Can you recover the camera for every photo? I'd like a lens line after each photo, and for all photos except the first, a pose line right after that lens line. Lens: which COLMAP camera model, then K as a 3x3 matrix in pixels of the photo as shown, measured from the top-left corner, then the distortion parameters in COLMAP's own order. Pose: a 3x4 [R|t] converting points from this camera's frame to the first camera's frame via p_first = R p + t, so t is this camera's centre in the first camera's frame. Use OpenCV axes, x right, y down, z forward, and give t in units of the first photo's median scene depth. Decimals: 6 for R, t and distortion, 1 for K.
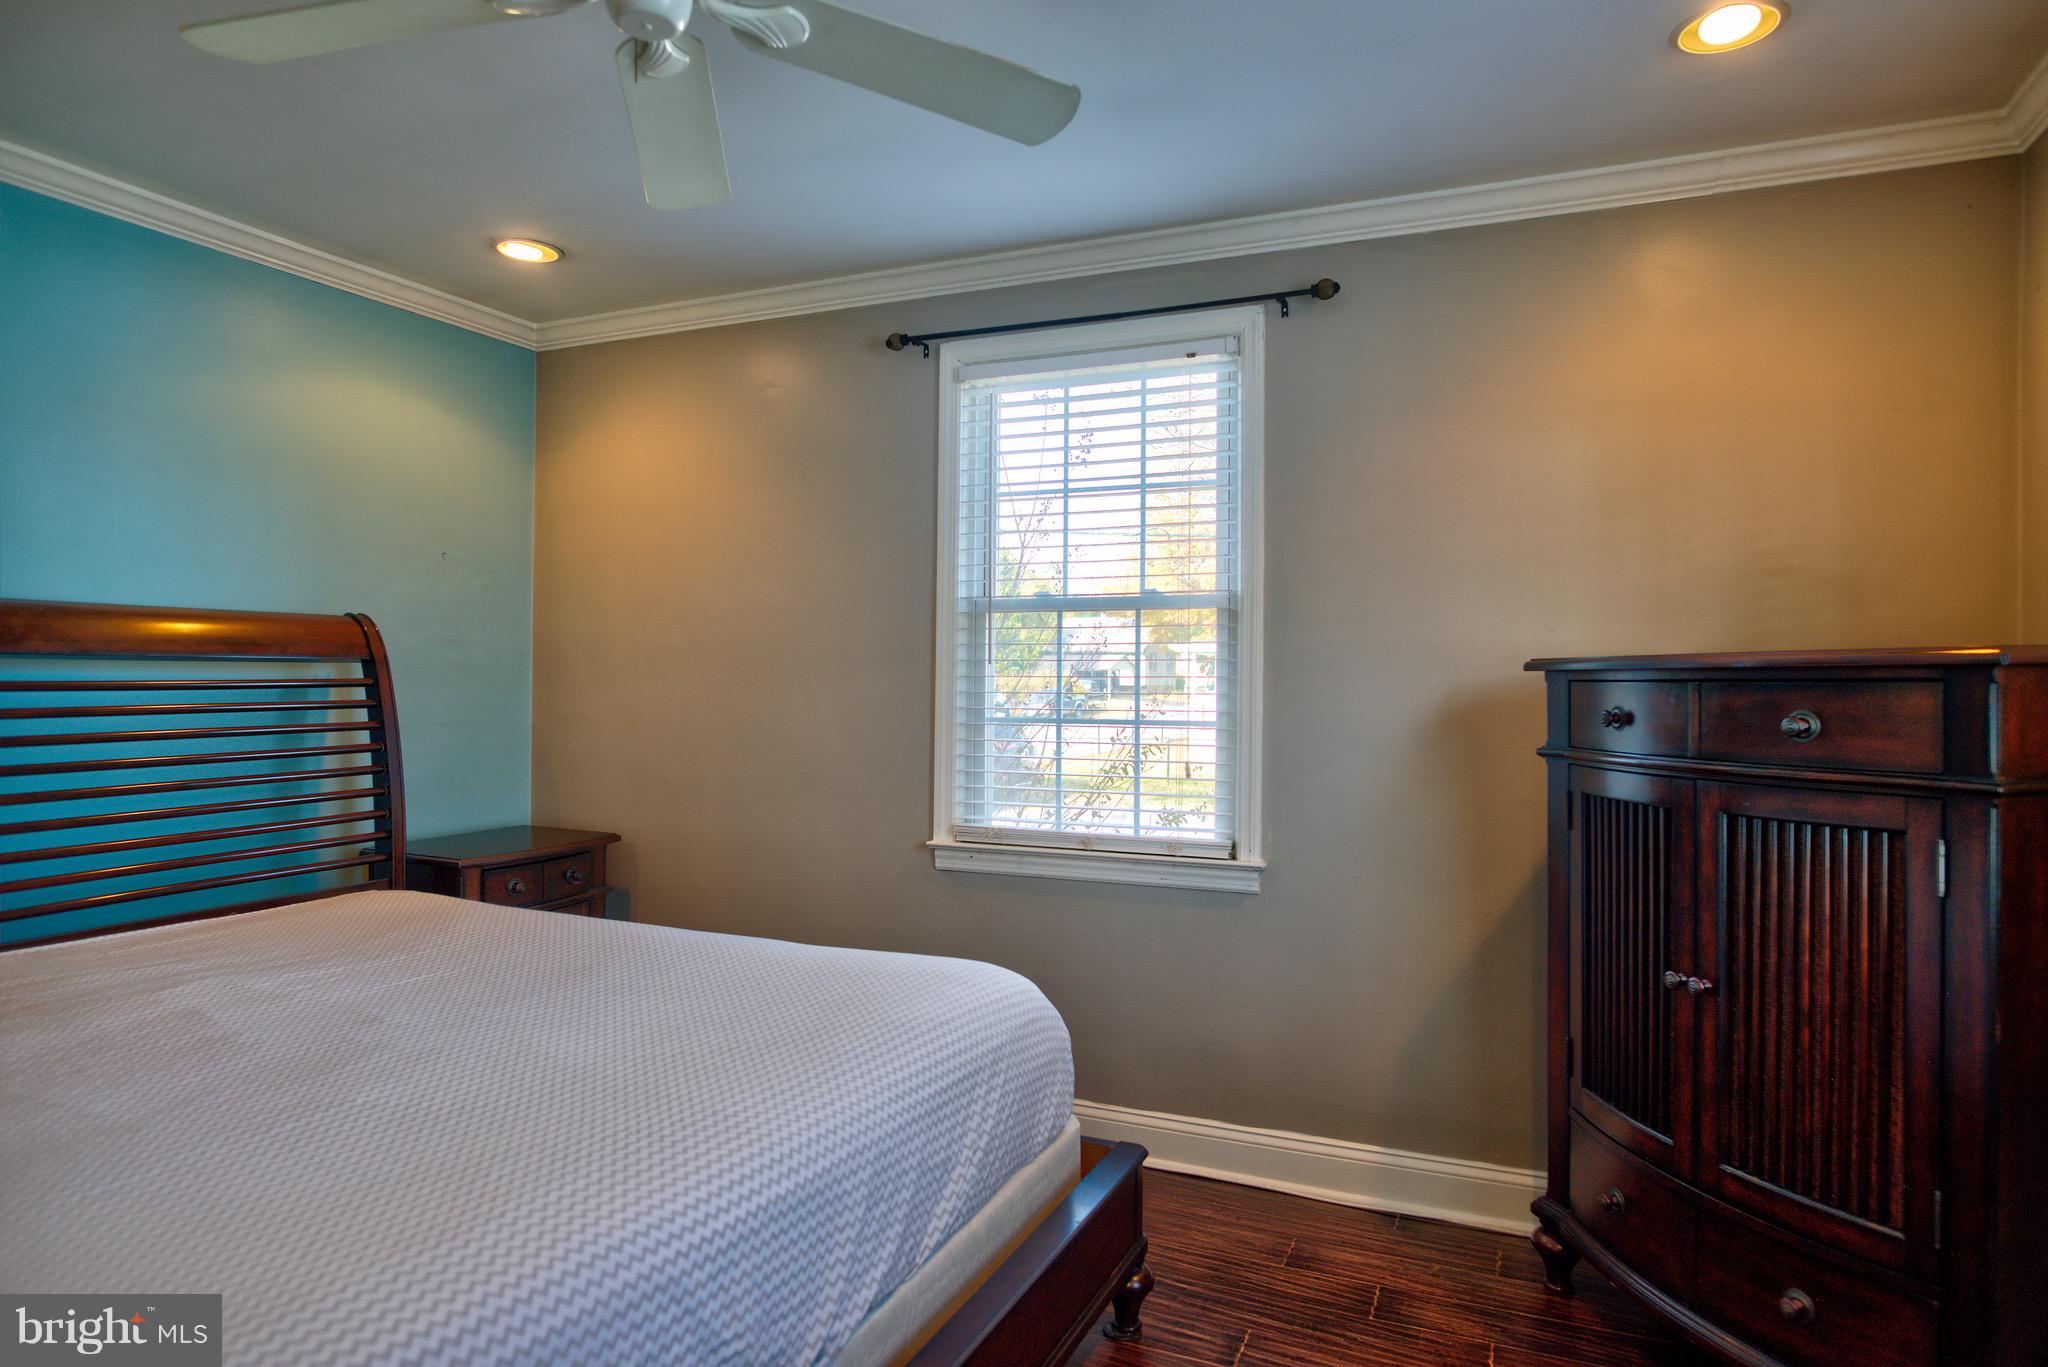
lens RADIAL K [[1173.1, 0, 1026.6], [0, 1173.1, 680.8], [0, 0, 1]] dist [-0.041558, 0.017529]
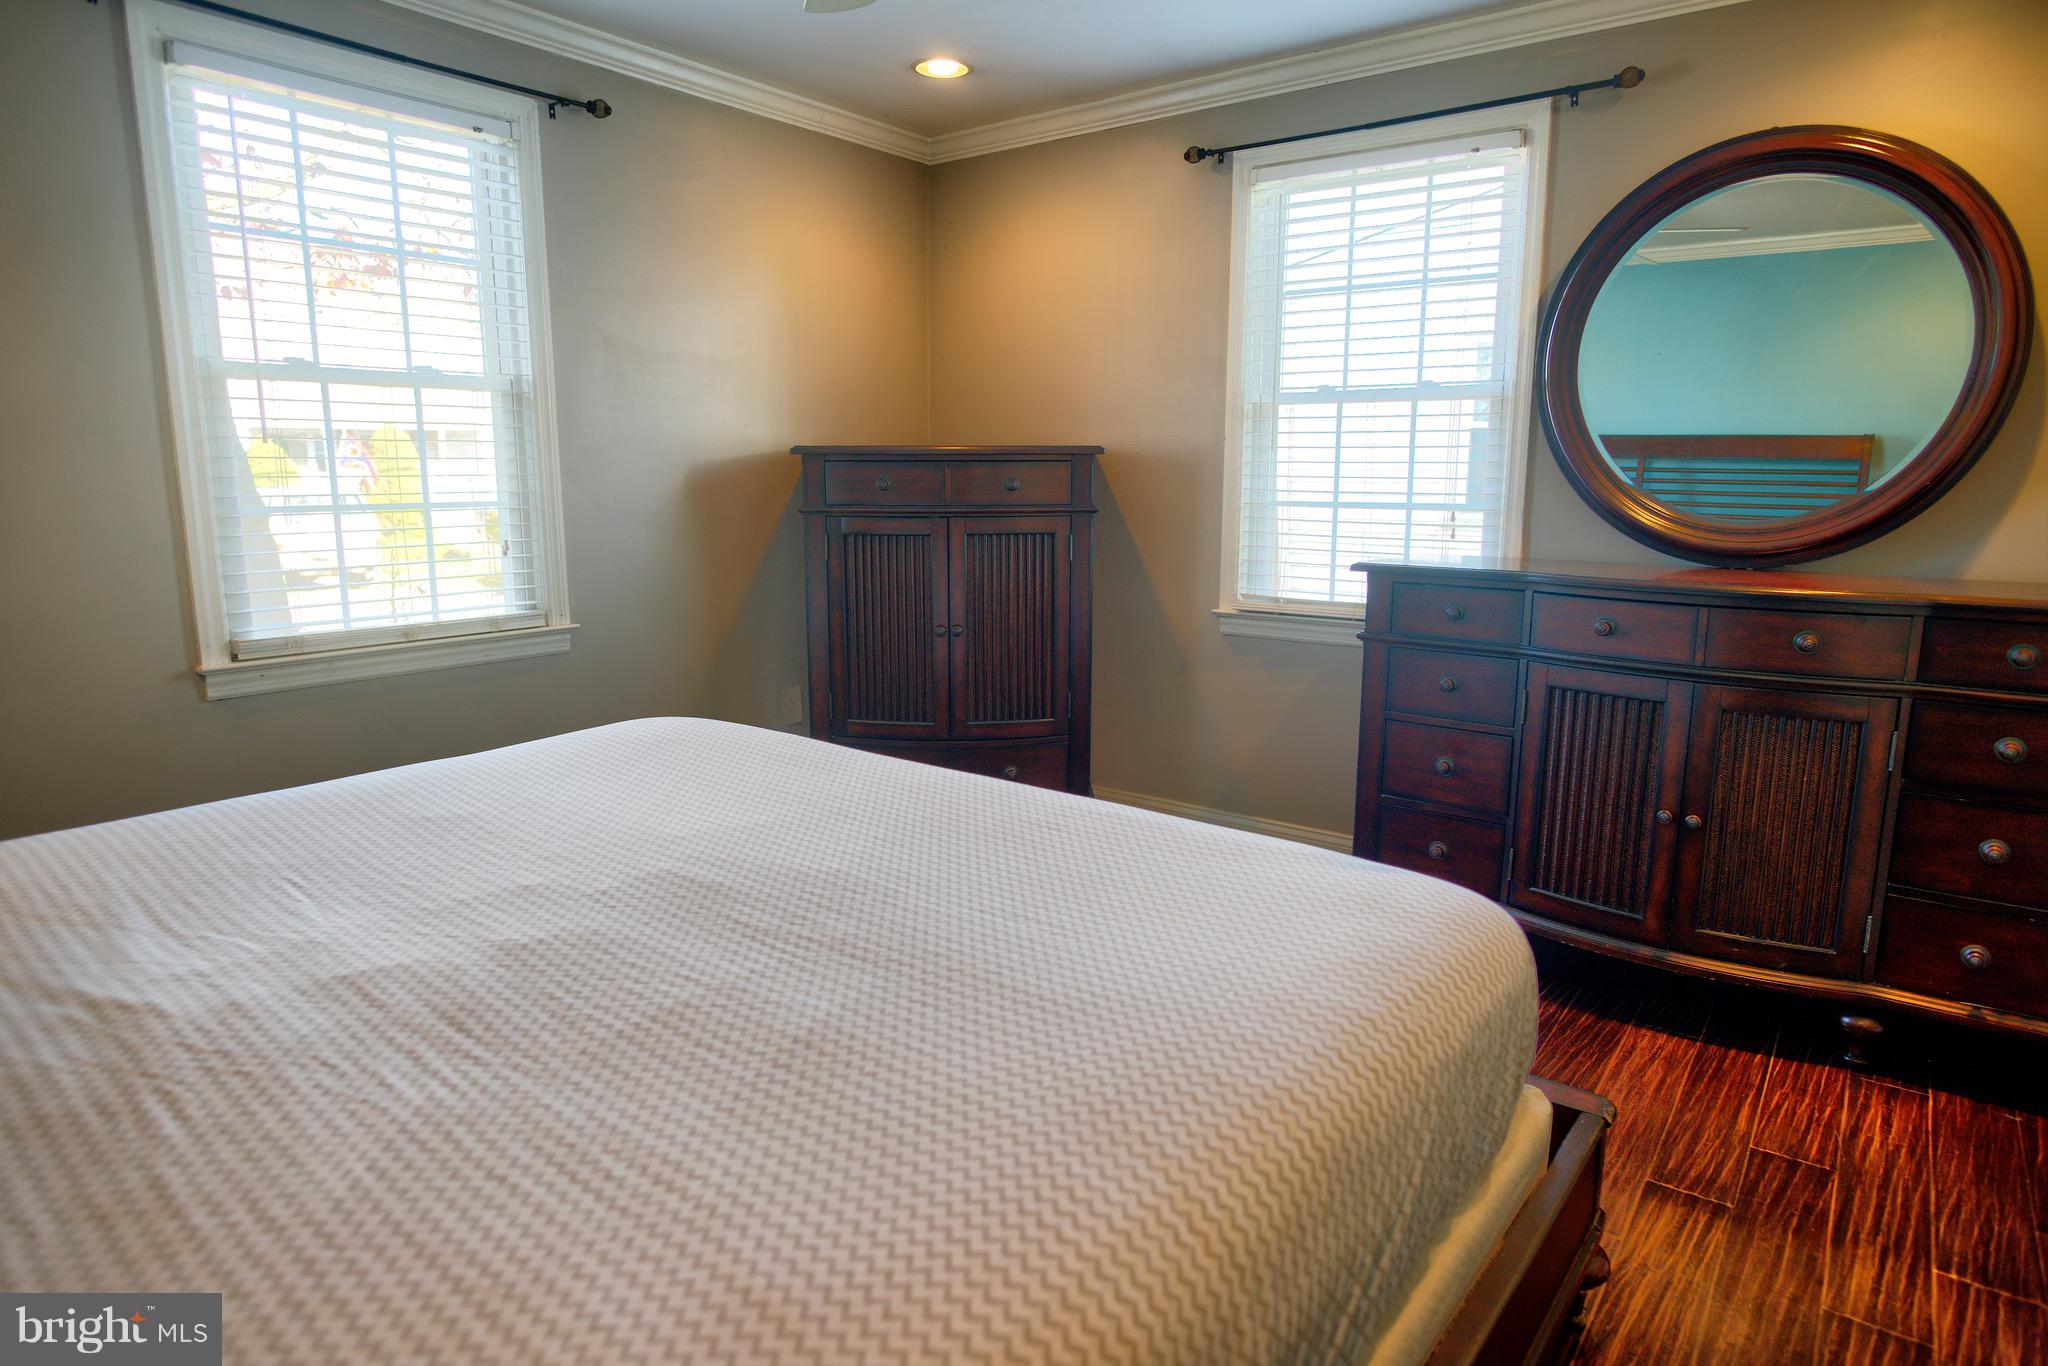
lens RADIAL K [[1173.1, 0, 1026.6], [0, 1173.1, 680.3], [0, 0, 1]] dist [-0.041558, 0.017529]
pose [[0.242344, -0.177468, 0.953821, -0.755120], [-0.002085, 0.983030, 0.183432, 0.000478], [-0.970188, -0.046442, 0.237862, 0.287908]]
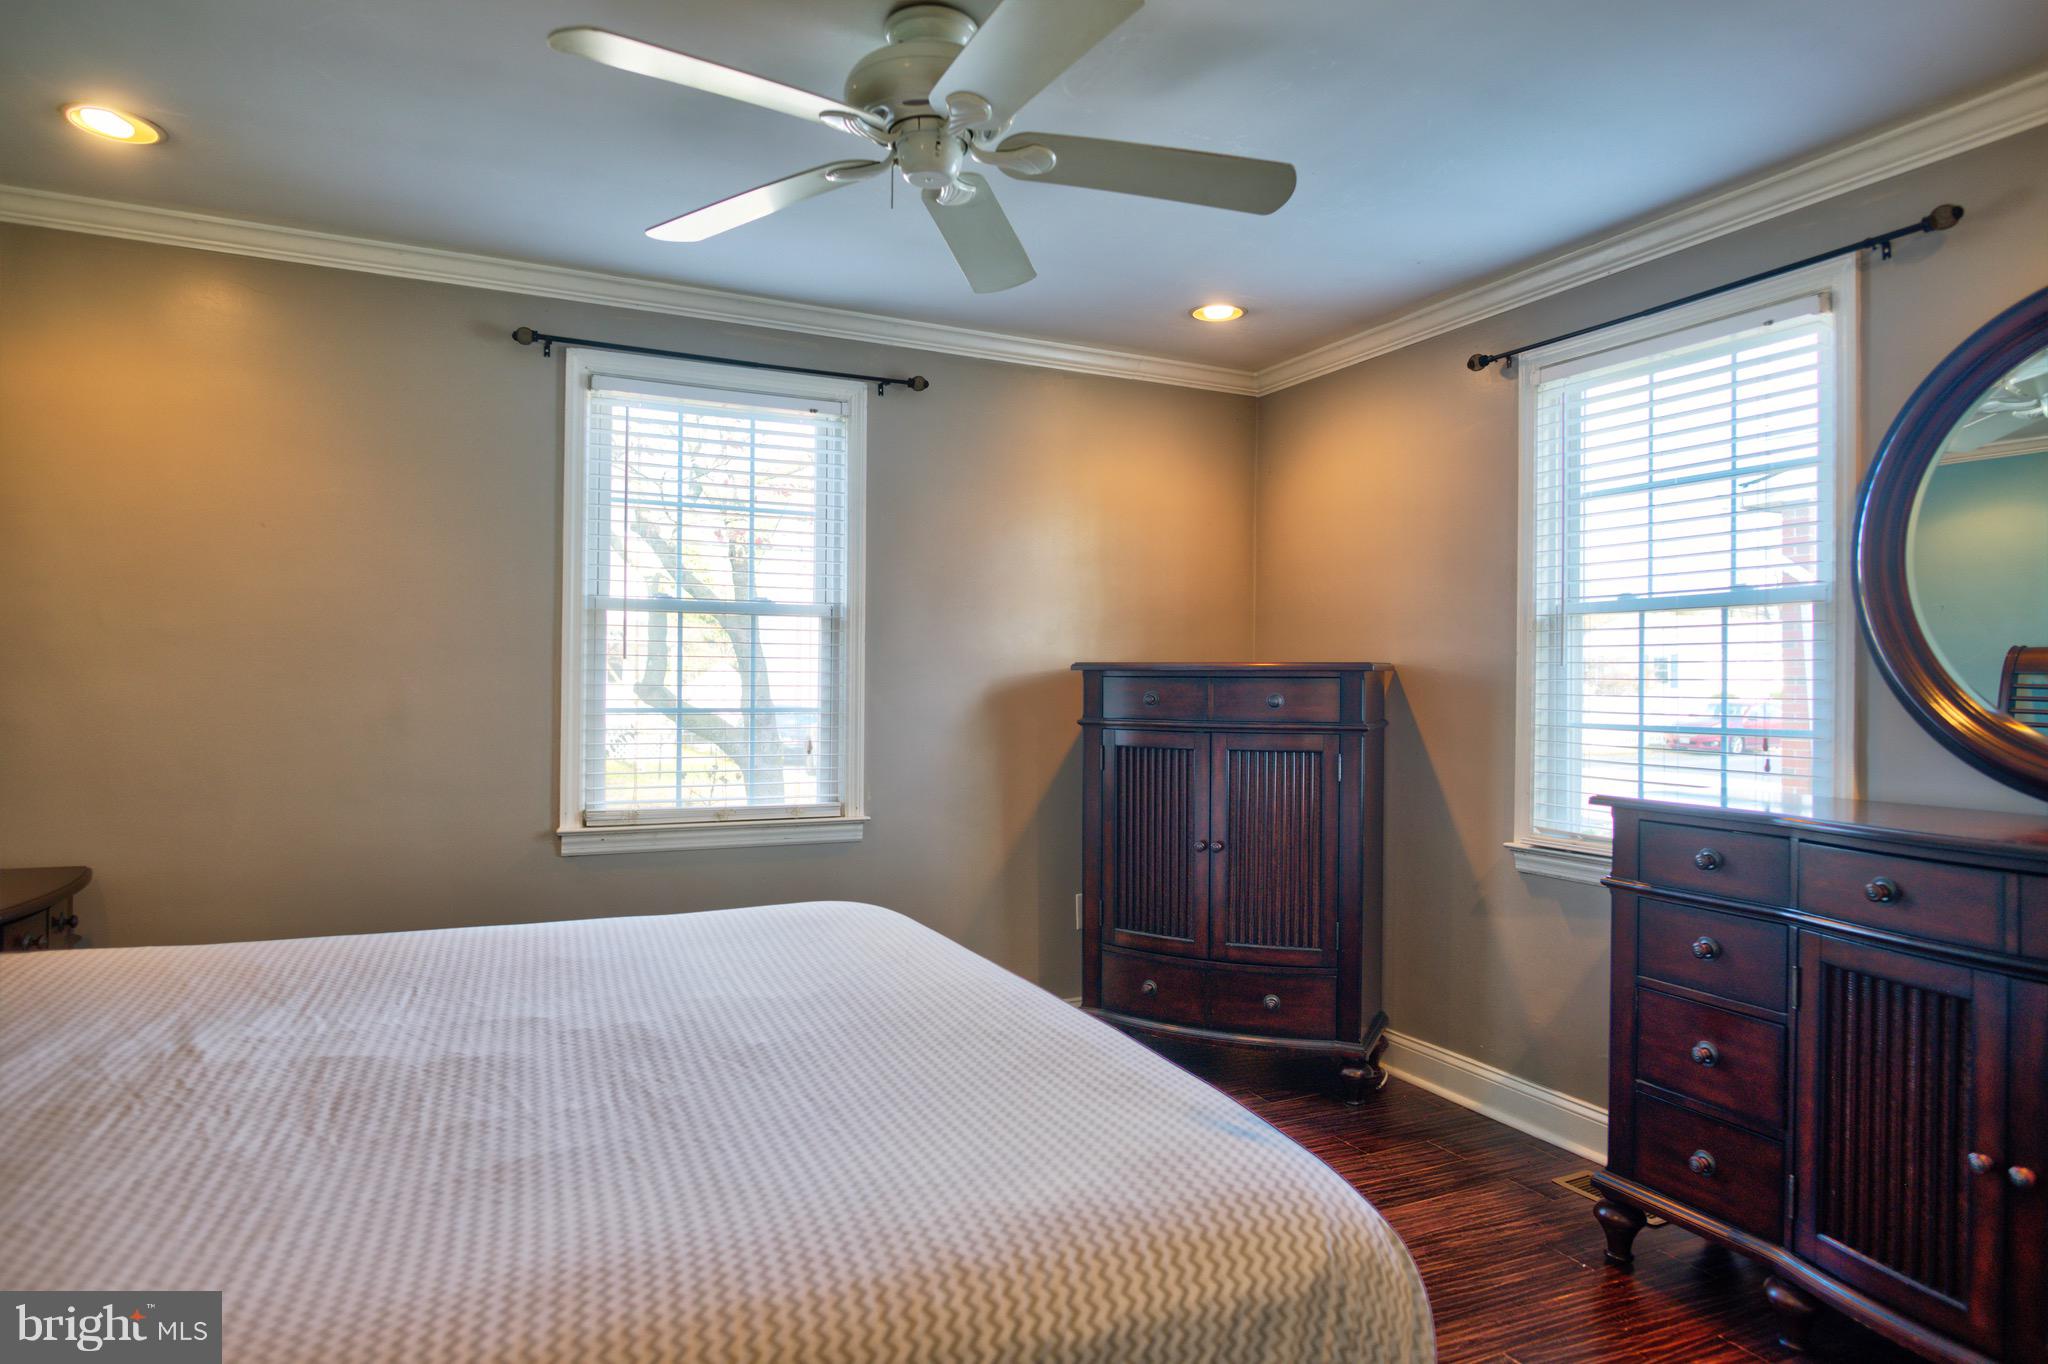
lens RADIAL K [[1173.1, 0, 1026.6], [0, 1173.1, 679.3], [0, 0, 1]] dist [-0.041558, 0.017529]
pose [[0.654424, 0.001699, 0.756126, -0.636075], [-0.005749, 0.999980, 0.002729, -0.000154], [-0.756106, -0.006133, 0.654420, 0.020124]]
